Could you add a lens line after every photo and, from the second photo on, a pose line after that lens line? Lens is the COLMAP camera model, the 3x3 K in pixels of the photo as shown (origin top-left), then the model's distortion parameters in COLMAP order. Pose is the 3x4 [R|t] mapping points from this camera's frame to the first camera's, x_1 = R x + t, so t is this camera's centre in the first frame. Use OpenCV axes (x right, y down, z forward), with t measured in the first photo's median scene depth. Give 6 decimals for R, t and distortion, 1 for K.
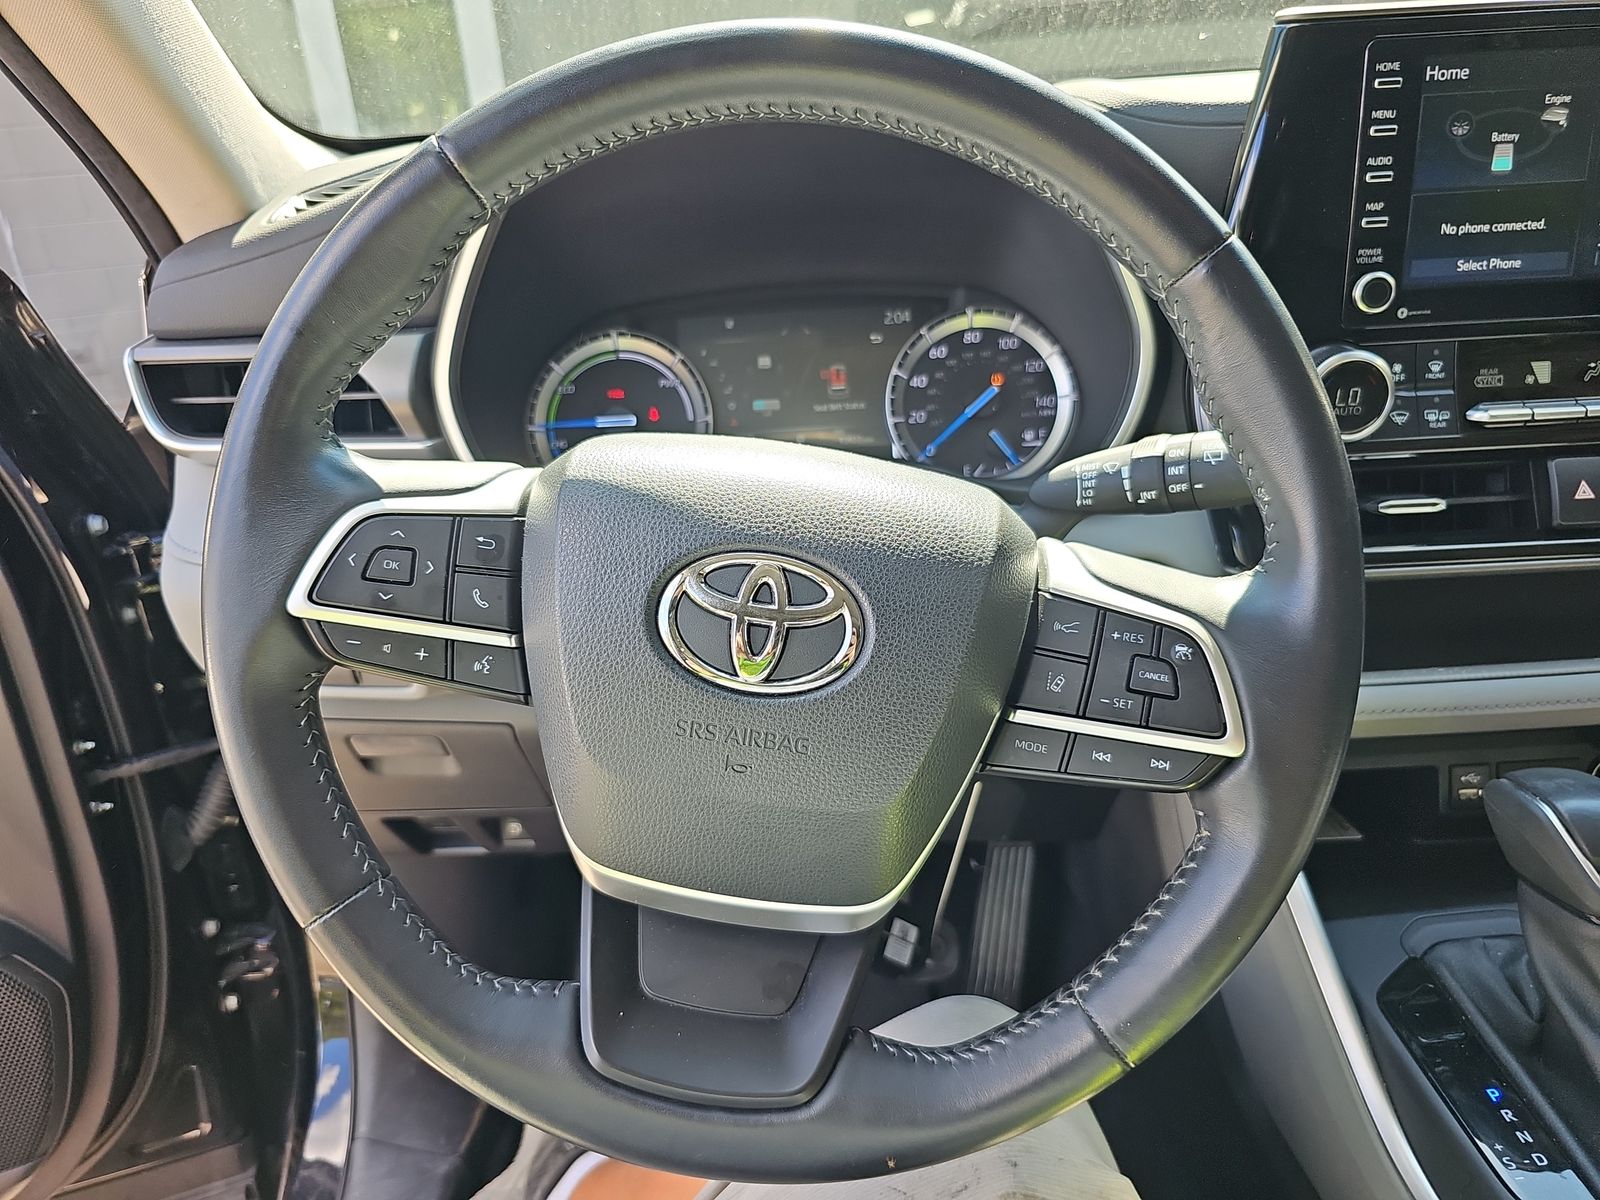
lens RADIAL K [[1181.6, 0, 800.0], [0, 1181.6, 600.0], [0, 0, 1]] dist [-0.005850, -0.002927]
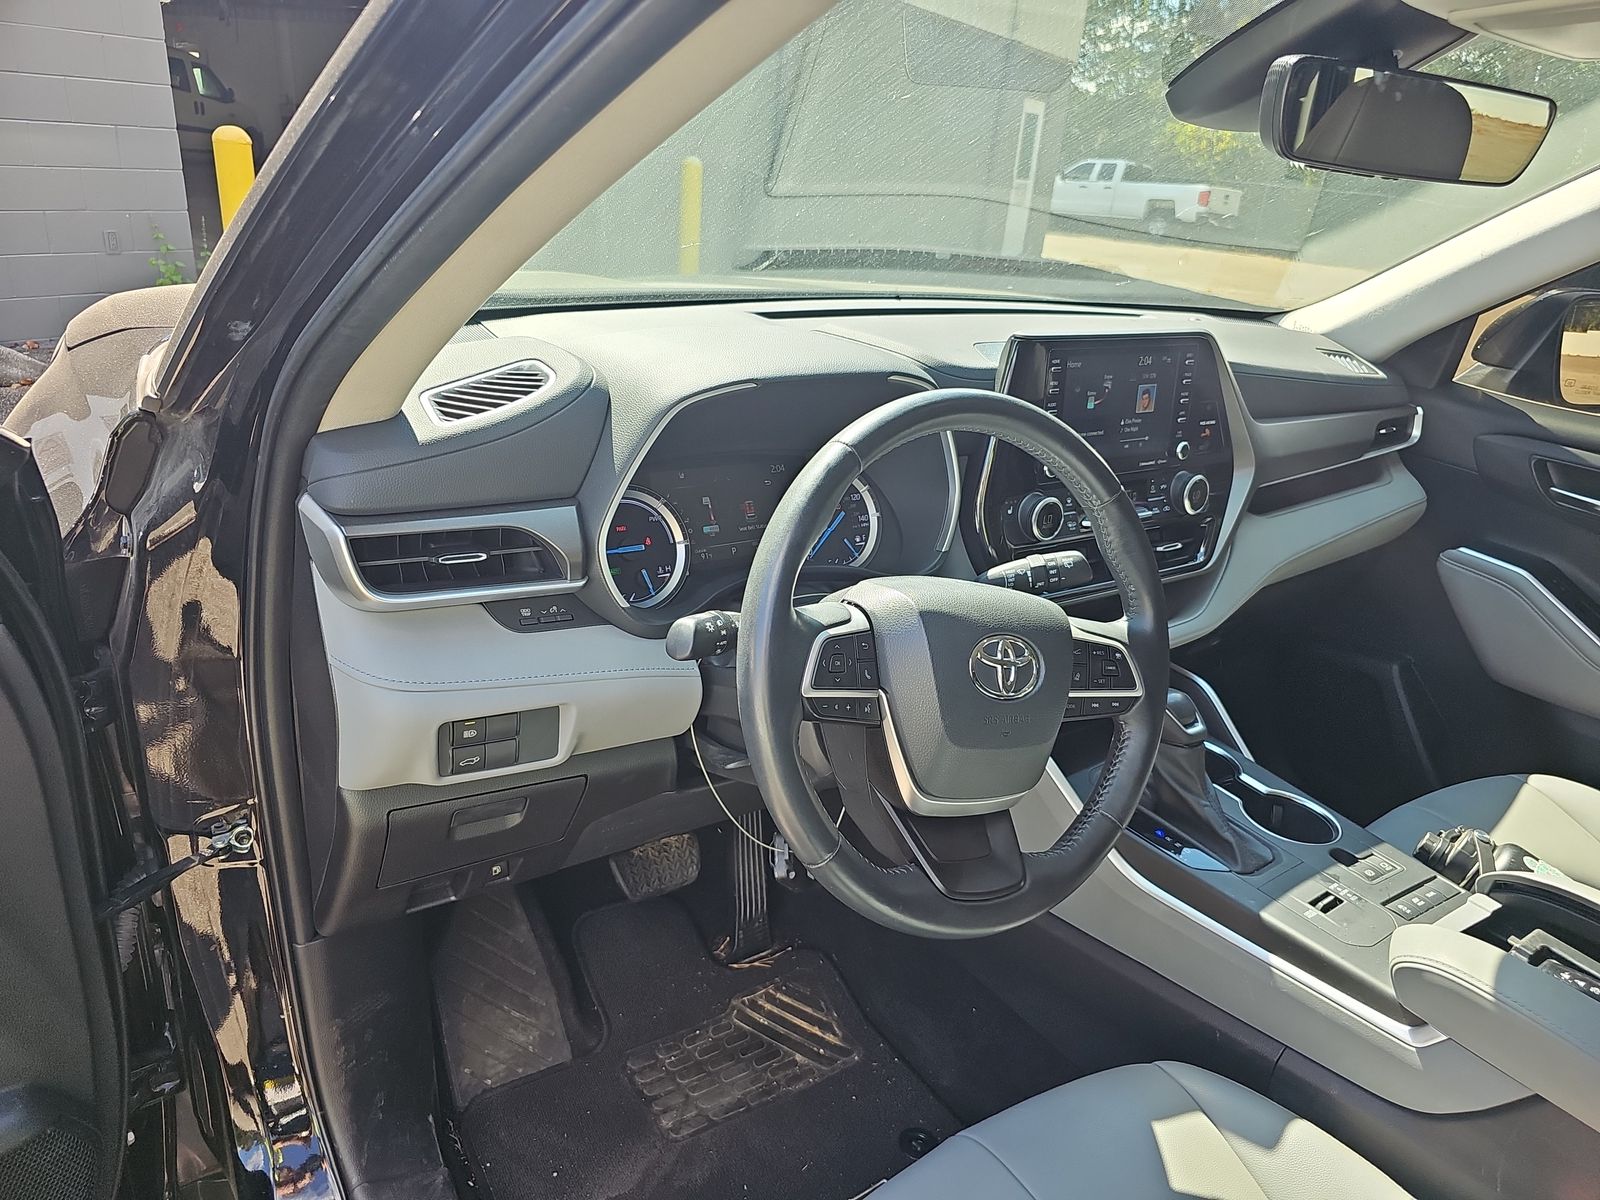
lens RADIAL K [[1181.6, 0, 800.0], [0, 1181.6, 600.0], [0, 0, 1]] dist [-0.005850, -0.002927]
pose [[0.794410, -0.098798, 0.599292, -0.880676], [0.099678, 0.994511, 0.031821, -0.114413], [-0.599146, 0.034457, 0.799898, -0.286911]]
